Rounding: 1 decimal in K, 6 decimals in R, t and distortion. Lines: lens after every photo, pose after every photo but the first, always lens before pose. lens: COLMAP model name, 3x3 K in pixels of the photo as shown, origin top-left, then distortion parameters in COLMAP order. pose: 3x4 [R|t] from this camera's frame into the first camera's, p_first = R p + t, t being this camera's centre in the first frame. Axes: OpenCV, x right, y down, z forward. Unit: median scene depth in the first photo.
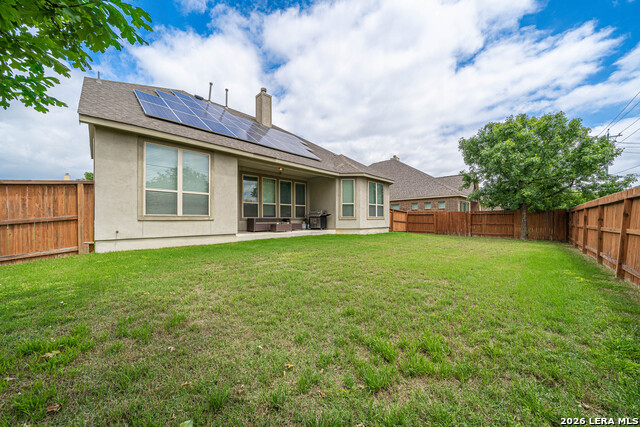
lens RADIAL K [[221.0, 0, 321.0], [0, 221.0, 214.2], [0, 0, 1]] dist [-0.006351, -0.000165]
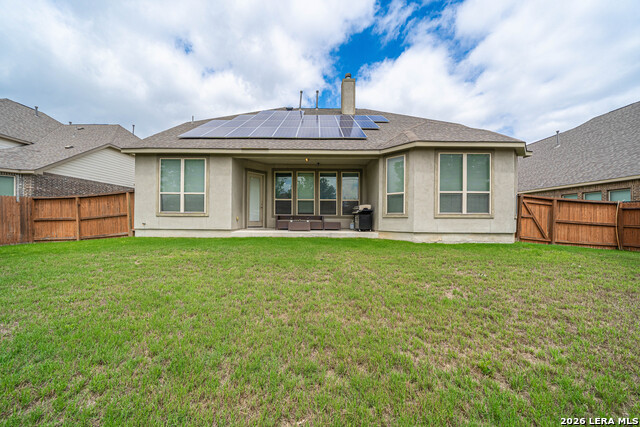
lens RADIAL K [[221.0, 0, 320.9], [0, 221.0, 217.2], [0, 0, 1]] dist [-0.006351, -0.000165]
pose [[0.697165, 0.005736, -0.716888, 0.480041], [0.007014, 0.999866, 0.014821, 0.011927], [0.716876, -0.015361, 0.697031, 0.417481]]
